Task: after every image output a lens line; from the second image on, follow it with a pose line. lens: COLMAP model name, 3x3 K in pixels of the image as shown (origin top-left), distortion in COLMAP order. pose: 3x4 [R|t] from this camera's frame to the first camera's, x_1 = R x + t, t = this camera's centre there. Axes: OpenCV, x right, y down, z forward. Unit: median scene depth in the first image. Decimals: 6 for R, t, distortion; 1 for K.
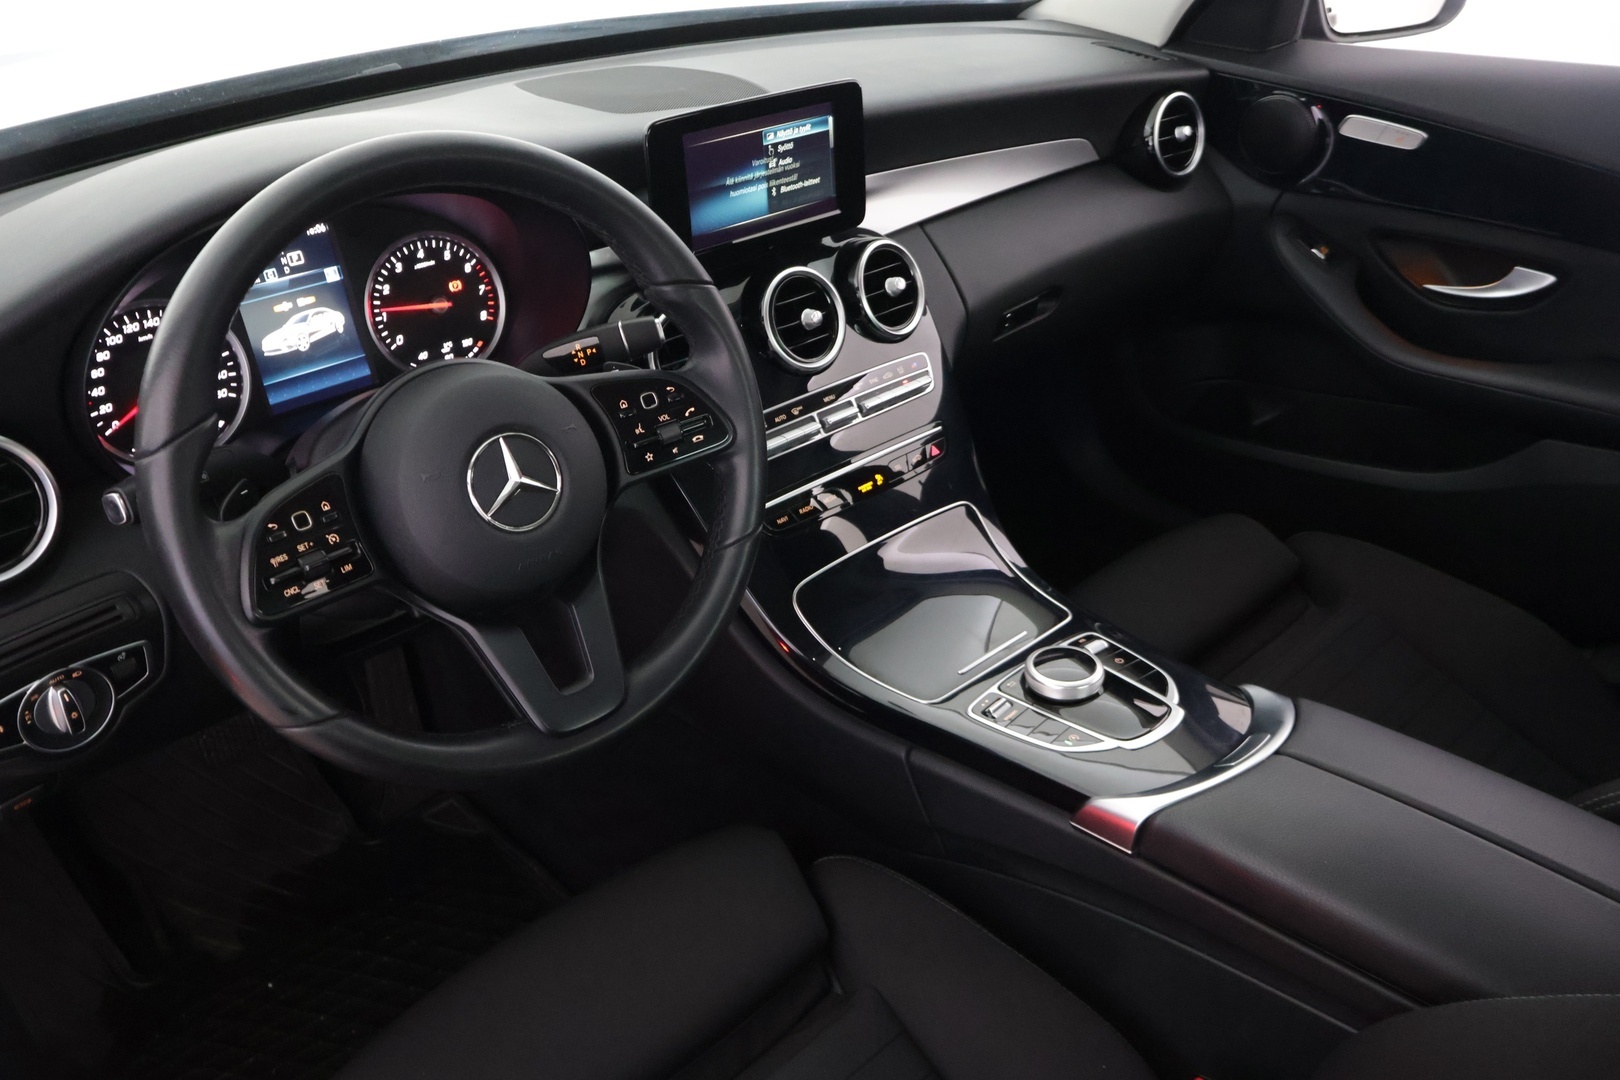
lens RADIAL K [[1357.4, 0, 806.9], [0, 1357.4, 536.8], [0, 0, 1]] dist [-0.002820, 0.008451]
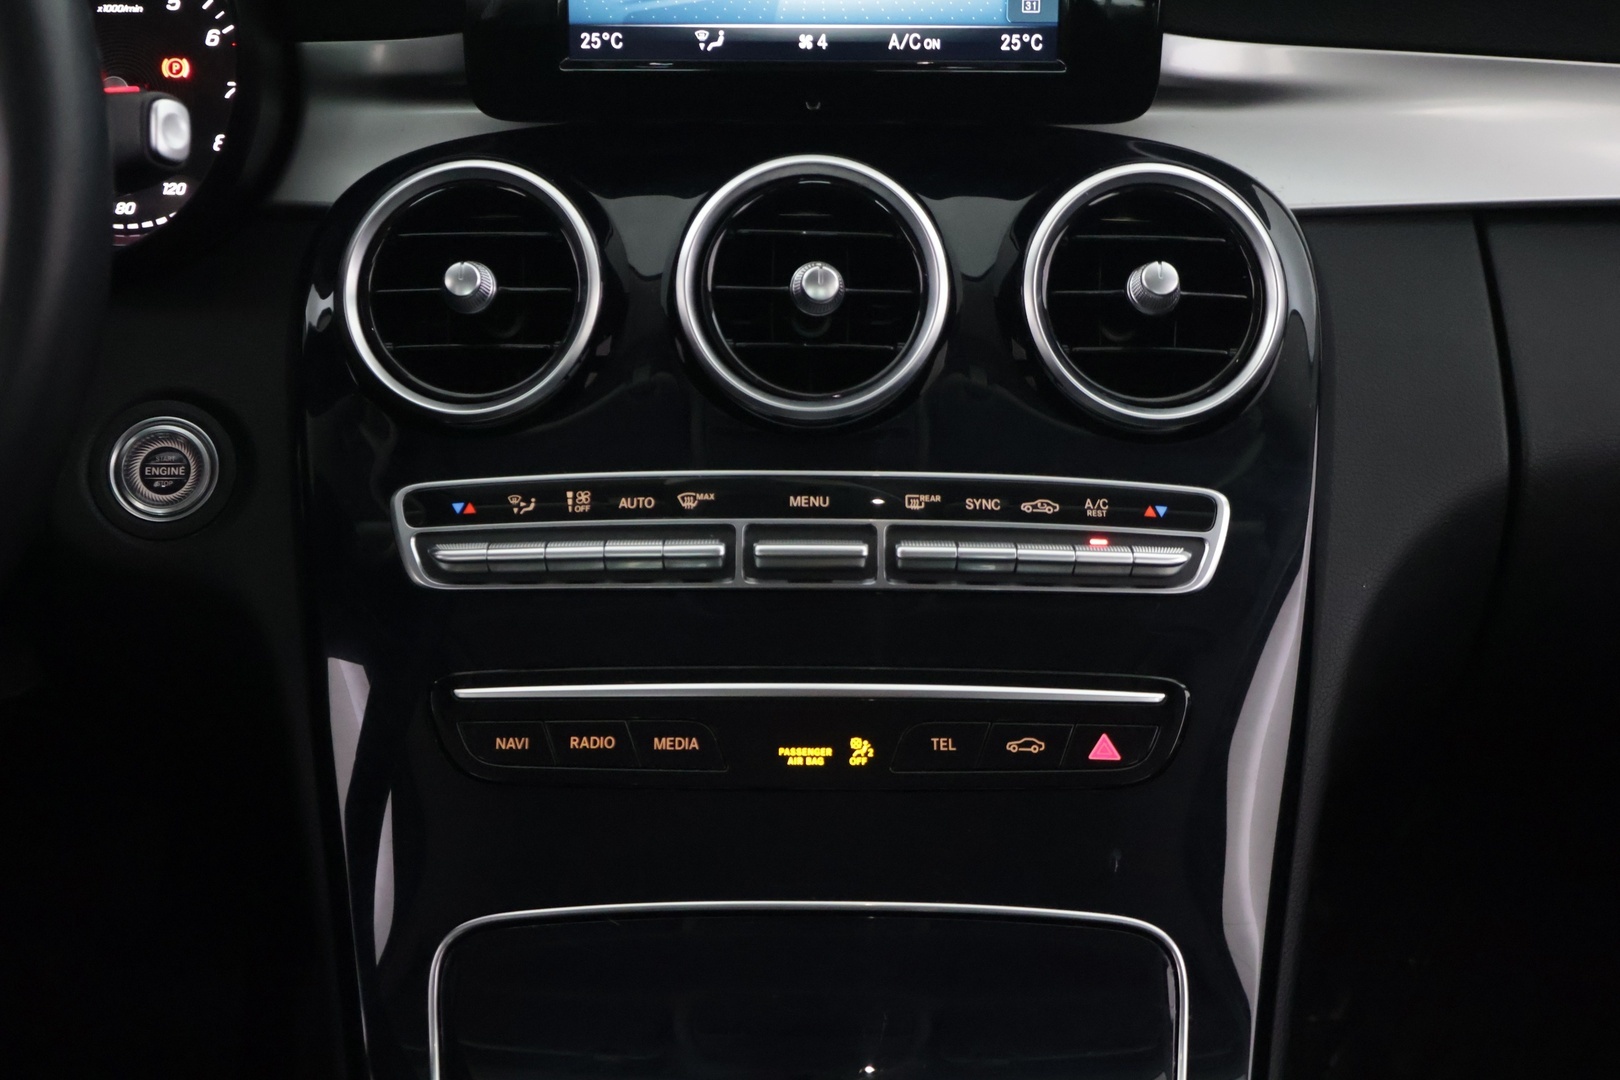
lens RADIAL K [[2252.8, 0, 803.5], [0, 2252.8, 540.9], [0, 0, 1]] dist [-0.056390, 0.000000]
pose [[0.731537, 0.229367, -0.642063, 0.462590], [-0.354582, 0.932331, -0.070933, -0.052729], [0.582345, 0.279554, 0.763364, 0.587932]]
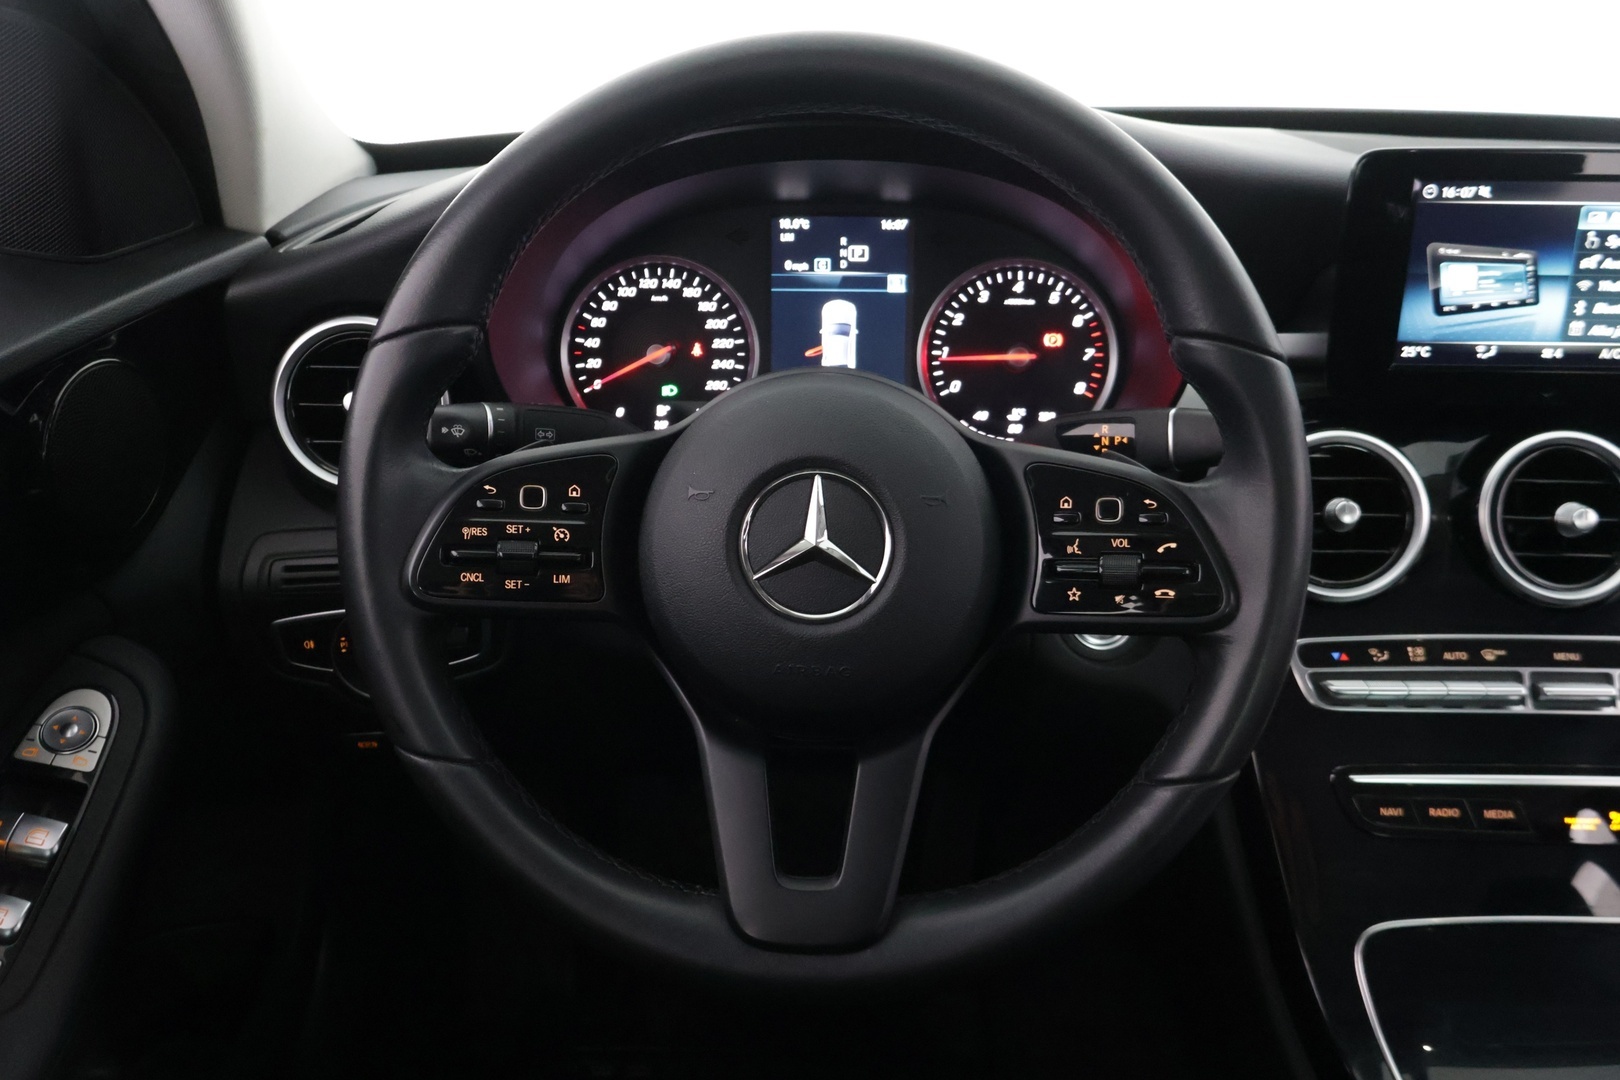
lens RADIAL K [[1357.4, 0, 815.7], [0, 1357.4, 535.3], [0, 0, 1]] dist [-0.002820, 0.008451]
pose [[0.724007, 0.274783, -0.632699, 0.154295], [-0.363162, 0.931662, -0.010948, -0.029173], [0.586453, 0.237698, 0.774320, 0.378396]]
